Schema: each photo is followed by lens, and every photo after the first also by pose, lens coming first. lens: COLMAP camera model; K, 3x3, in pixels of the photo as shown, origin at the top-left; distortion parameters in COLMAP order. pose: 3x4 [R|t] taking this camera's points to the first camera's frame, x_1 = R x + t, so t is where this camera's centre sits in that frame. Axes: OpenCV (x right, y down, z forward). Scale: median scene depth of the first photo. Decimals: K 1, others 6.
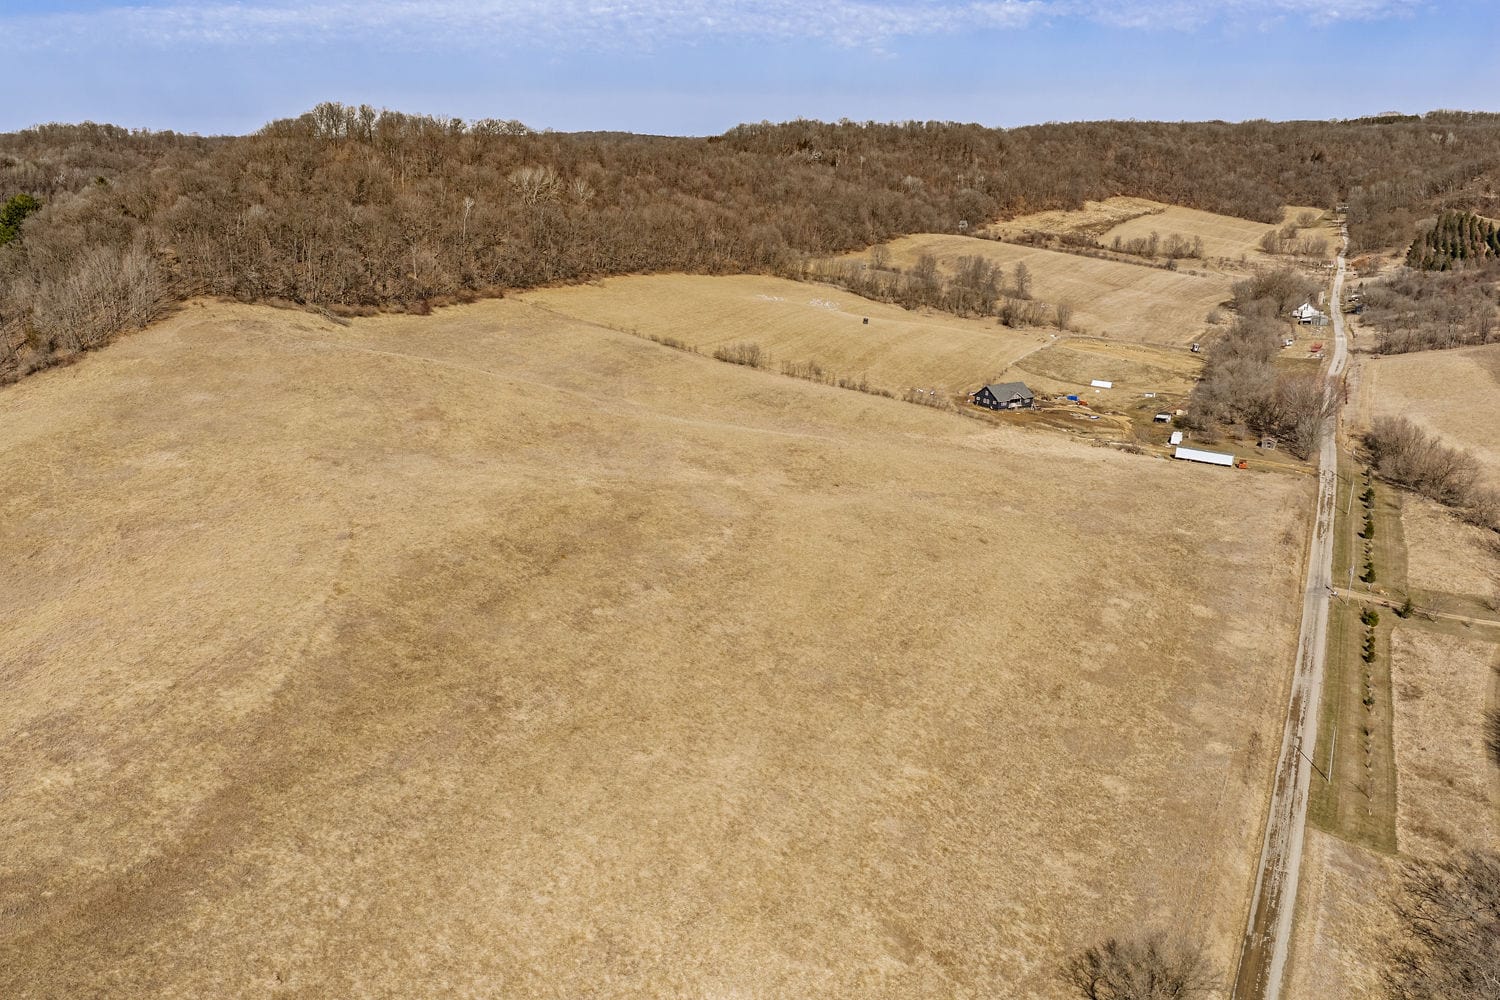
lens RADIAL K [[1239.8, 0, 749.5], [0, 1239.8, 501.1], [0, 0, 1]] dist [0.013583, -0.025484]
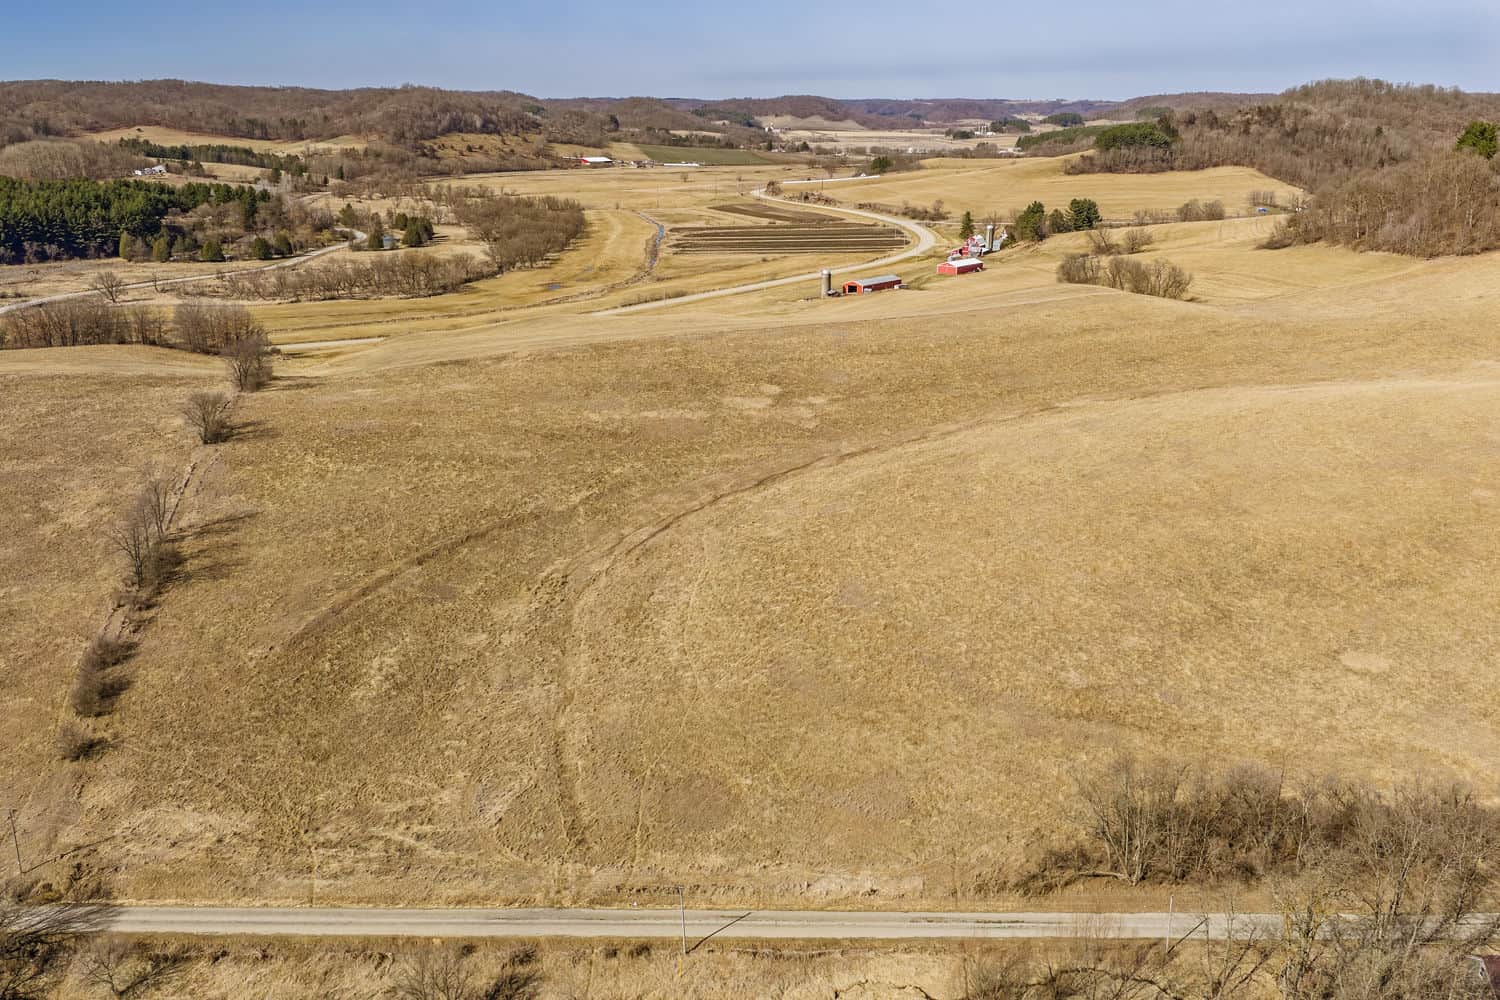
lens RADIAL K [[1239.8, 0, 758.5], [0, 1239.8, 499.3], [0, 0, 1]] dist [0.013583, -0.025484]
pose [[0.671382, 0.222676, -0.706867, -0.054076], [-0.203762, 0.972498, 0.112821, 0.103243], [0.712549, 0.068287, 0.698291, -0.299166]]
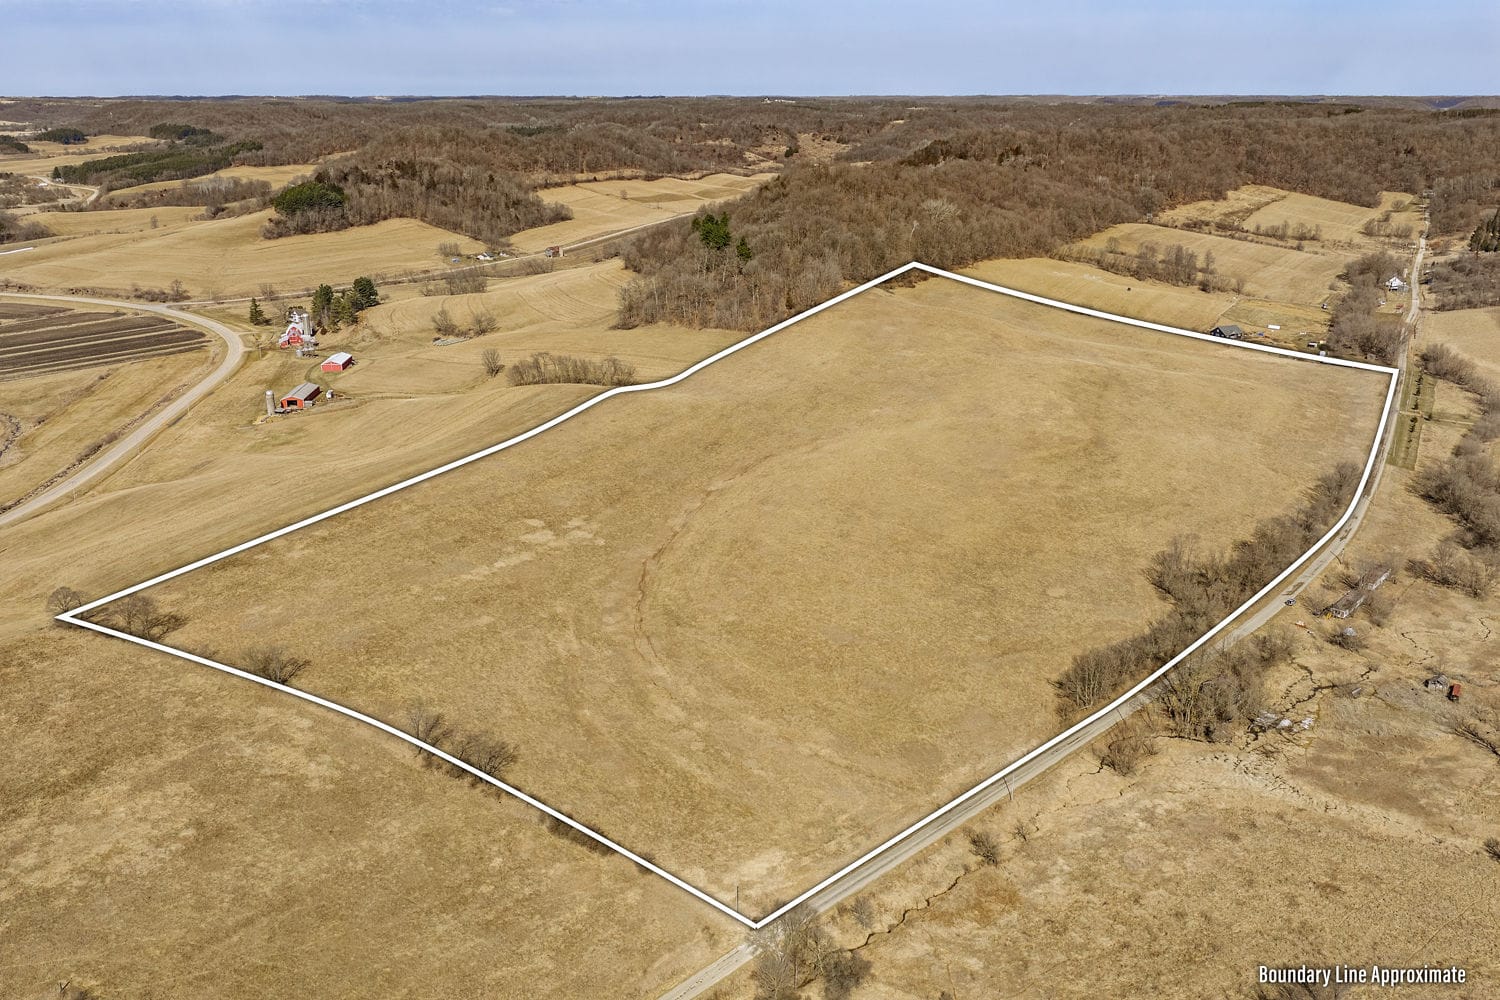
lens RADIAL K [[1239.8, 0, 761.8], [0, 1239.8, 488.1], [0, 0, 1]] dist [0.013583, -0.025484]
pose [[0.998674, 0.012953, -0.049817, -0.282357], [-0.011475, 0.999489, 0.029838, 0.072410], [0.050178, -0.029227, 0.998313, -0.645889]]
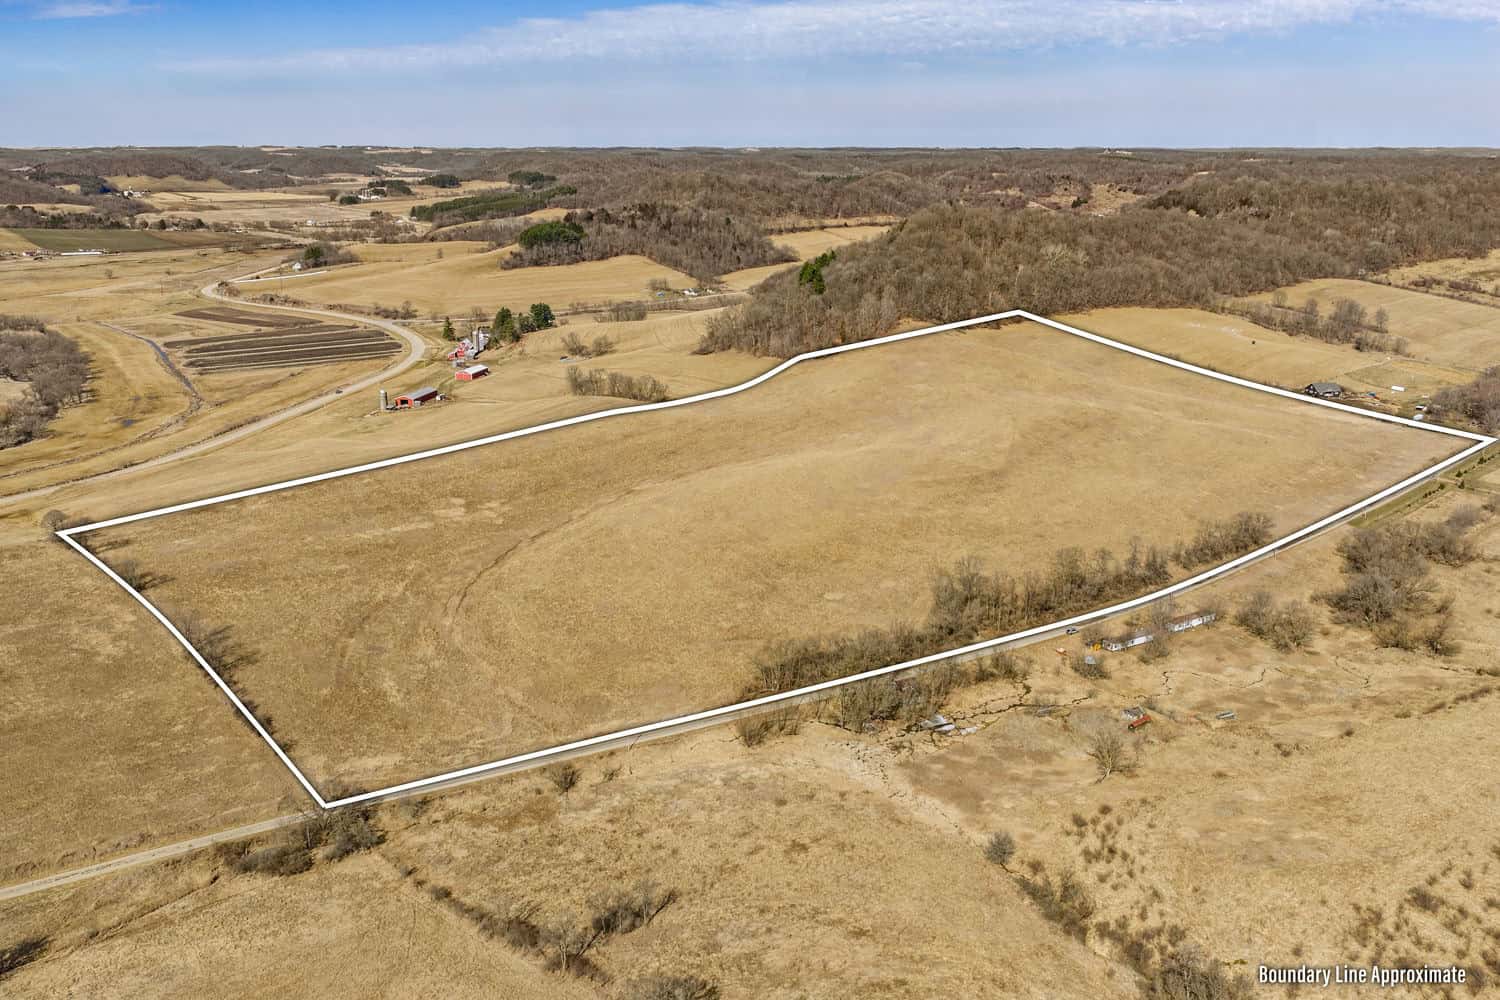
lens RADIAL K [[1239.8, 0, 762.8], [0, 1239.8, 508.8], [0, 0, 1]] dist [0.013583, -0.025484]
pose [[0.943099, 0.091726, -0.319611, 0.023800], [-0.089830, 0.995742, 0.020701, 0.085014], [0.320149, 0.009188, 0.947323, -0.663379]]
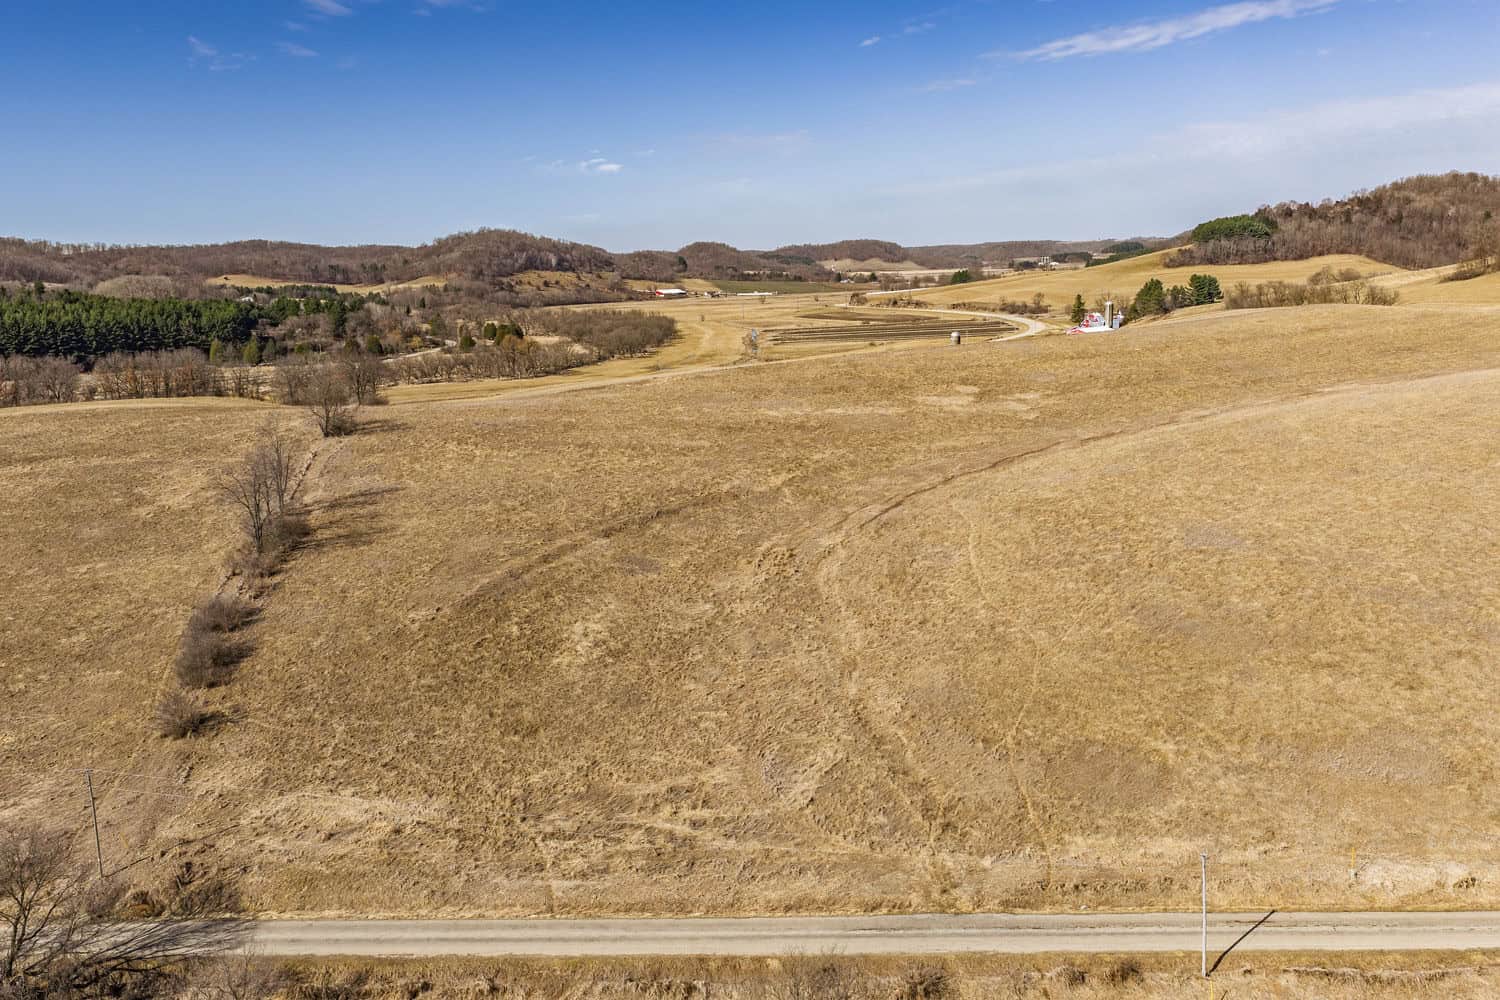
lens RADIAL K [[1239.8, 0, 755.6], [0, 1239.8, 500.1], [0, 0, 1]] dist [0.013583, -0.025484]
pose [[0.638400, 0.117535, -0.760678, -0.140913], [-0.173989, 0.984728, 0.006133, 0.169832], [0.749782, 0.128434, 0.649101, -0.272978]]
